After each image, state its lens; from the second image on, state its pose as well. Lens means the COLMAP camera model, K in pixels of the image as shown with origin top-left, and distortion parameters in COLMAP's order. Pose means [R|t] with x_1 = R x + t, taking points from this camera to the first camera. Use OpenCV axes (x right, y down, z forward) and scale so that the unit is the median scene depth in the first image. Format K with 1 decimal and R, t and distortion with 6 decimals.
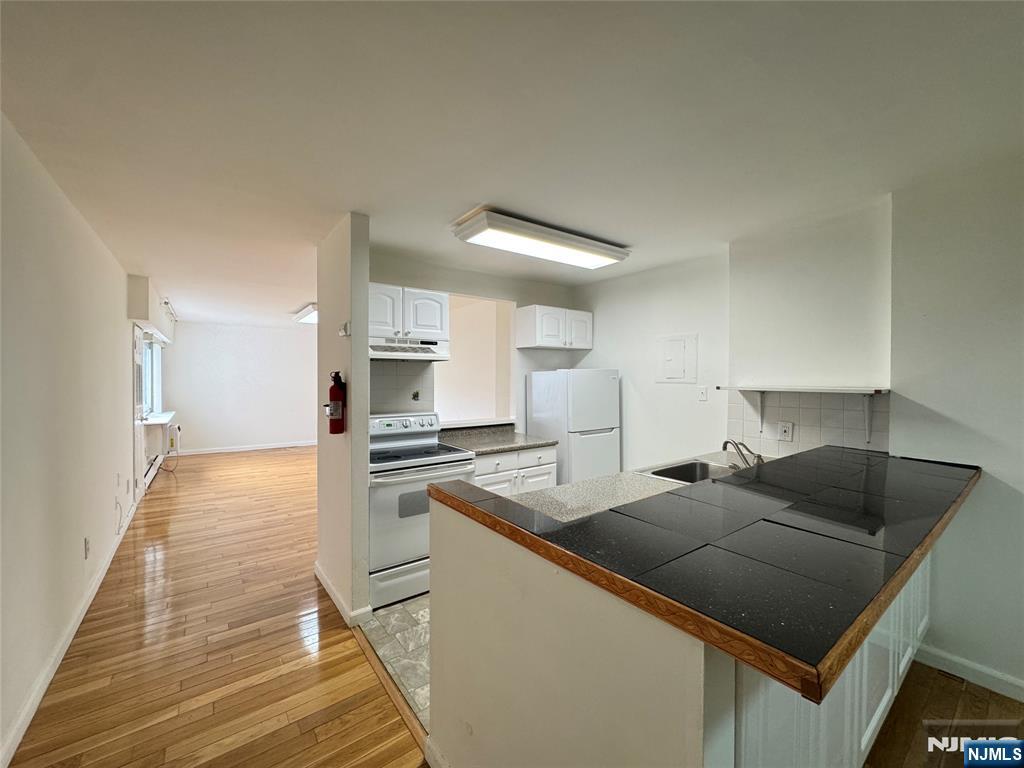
lens RADIAL K [[407.4, 0, 513.0], [0, 407.4, 382.4], [0, 0, 1]] dist [-0.002684, 0.000354]
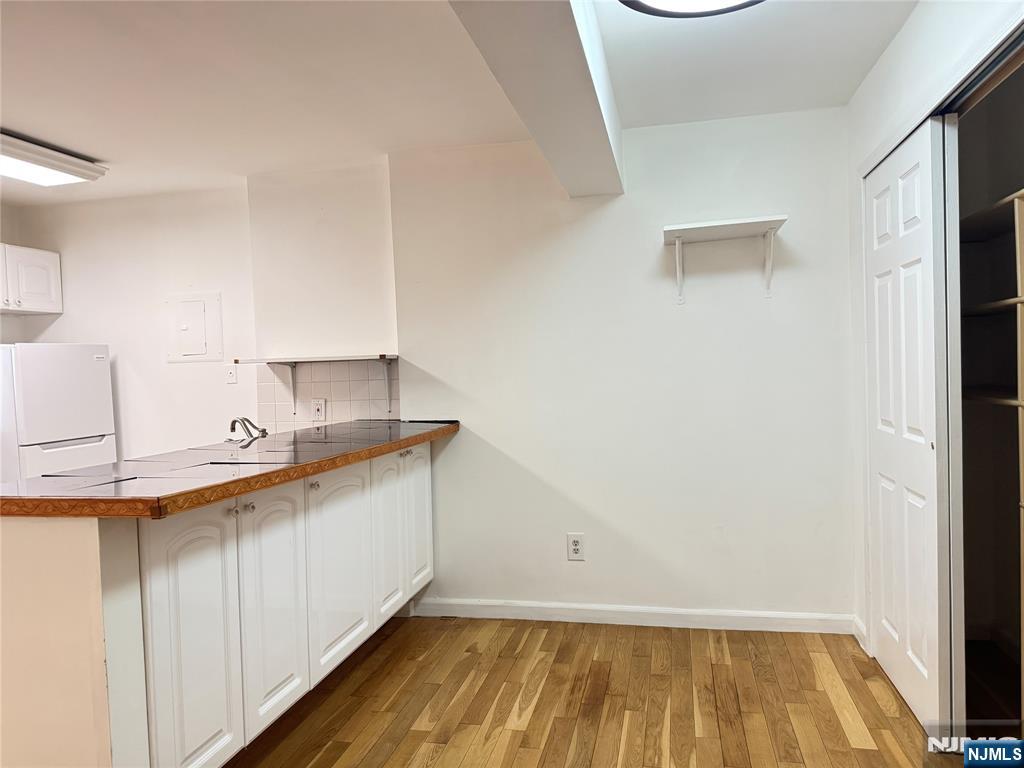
lens RADIAL K [[719.6, 0, 511.9], [0, 719.6, 392.4], [0, 0, 1]] dist [0.072224, -0.102661]
pose [[0.763472, -0.050648, 0.643852, 0.000582], [0.044221, 0.998680, 0.026123, 0.053356], [-0.644326, 0.008528, 0.764704, -0.374157]]
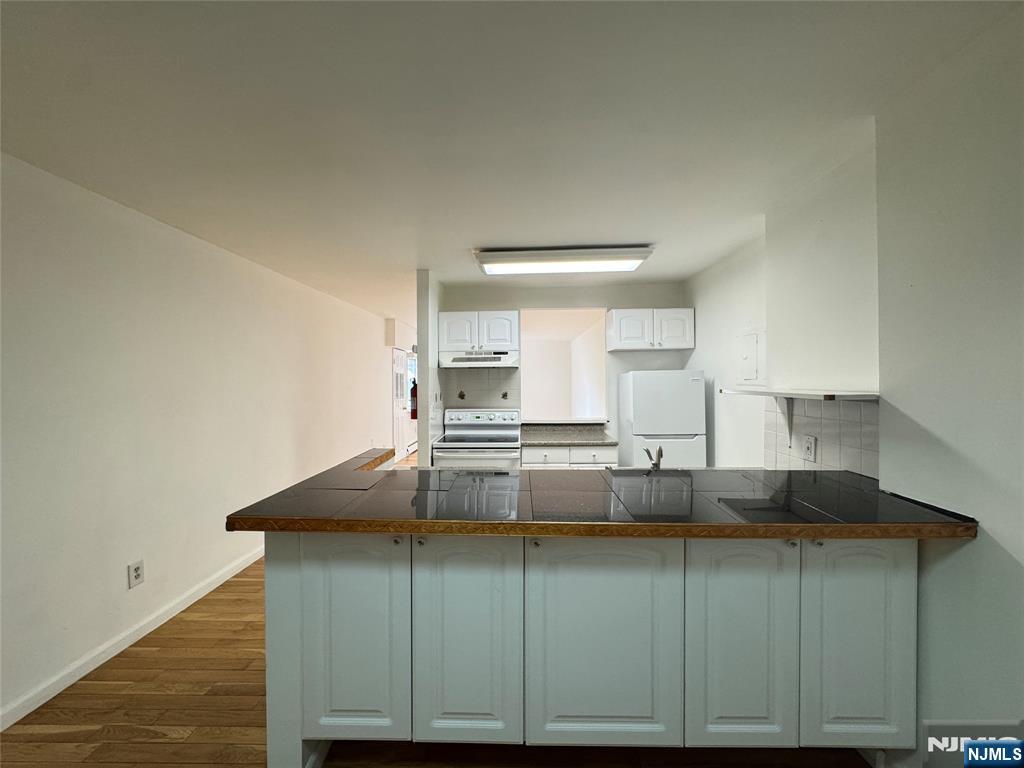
lens RADIAL K [[407.4, 0, 513.0], [0, 407.4, 382.4], [0, 0, 1]] dist [-0.002684, 0.000354]
pose [[0.784526, -0.003691, -0.620085, 0.616615], [0.000667, 0.999987, -0.005110, -0.000727], [0.620096, 0.003595, 0.784518, 0.043008]]
